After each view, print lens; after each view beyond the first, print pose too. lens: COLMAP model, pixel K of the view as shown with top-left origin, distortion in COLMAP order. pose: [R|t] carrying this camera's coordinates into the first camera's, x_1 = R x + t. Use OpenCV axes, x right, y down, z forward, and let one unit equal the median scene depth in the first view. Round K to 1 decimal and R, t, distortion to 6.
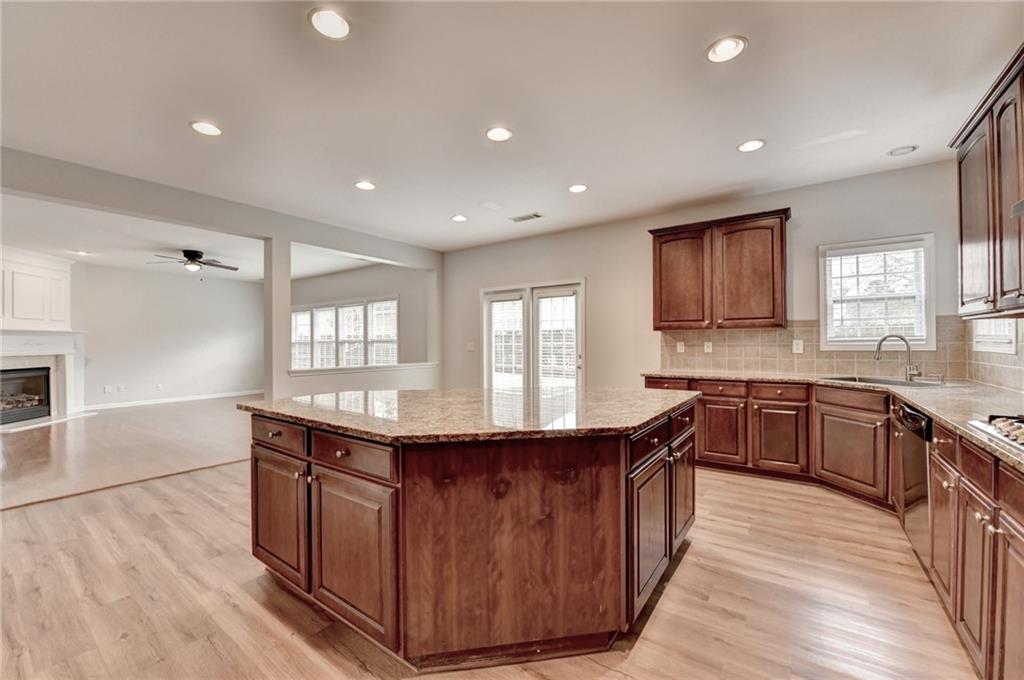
lens RADIAL K [[414.0, 0, 508.1], [0, 414.0, 341.2], [0, 0, 1]] dist [-0.013418, -0.003445]
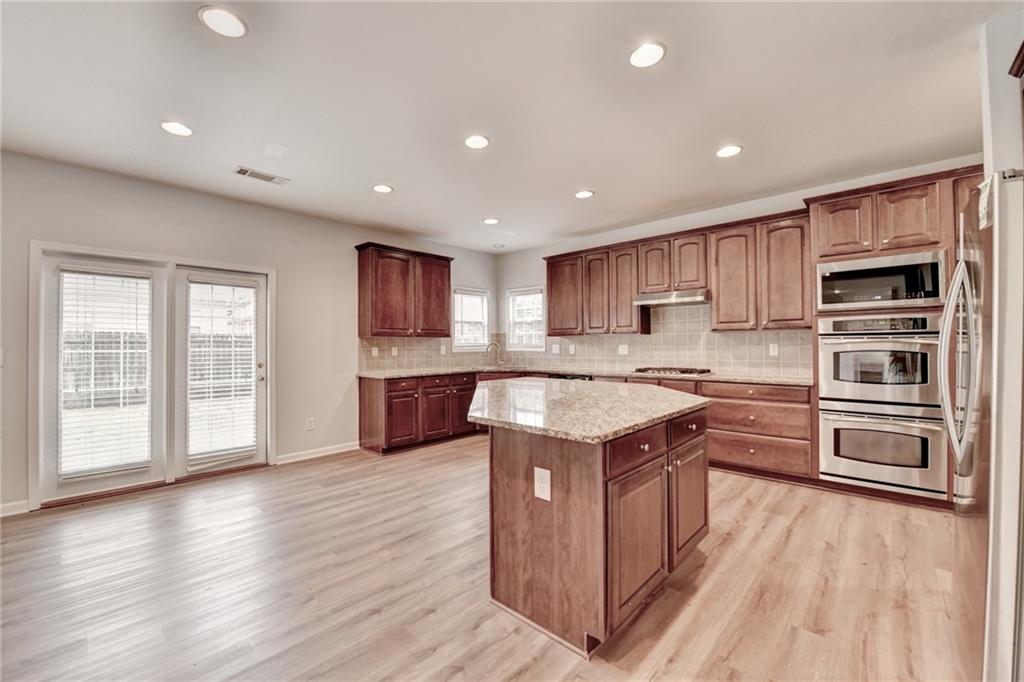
lens RADIAL K [[412.6, 0, 501.6], [0, 412.6, 342.9], [0, 0, 1]] dist [-0.019499, -0.000193]
pose [[0.126654, 0.011650, 0.991879, -0.813677], [0.003471, 0.999920, -0.012187, 0.006876], [-0.991941, 0.004986, 0.126603, 0.652151]]
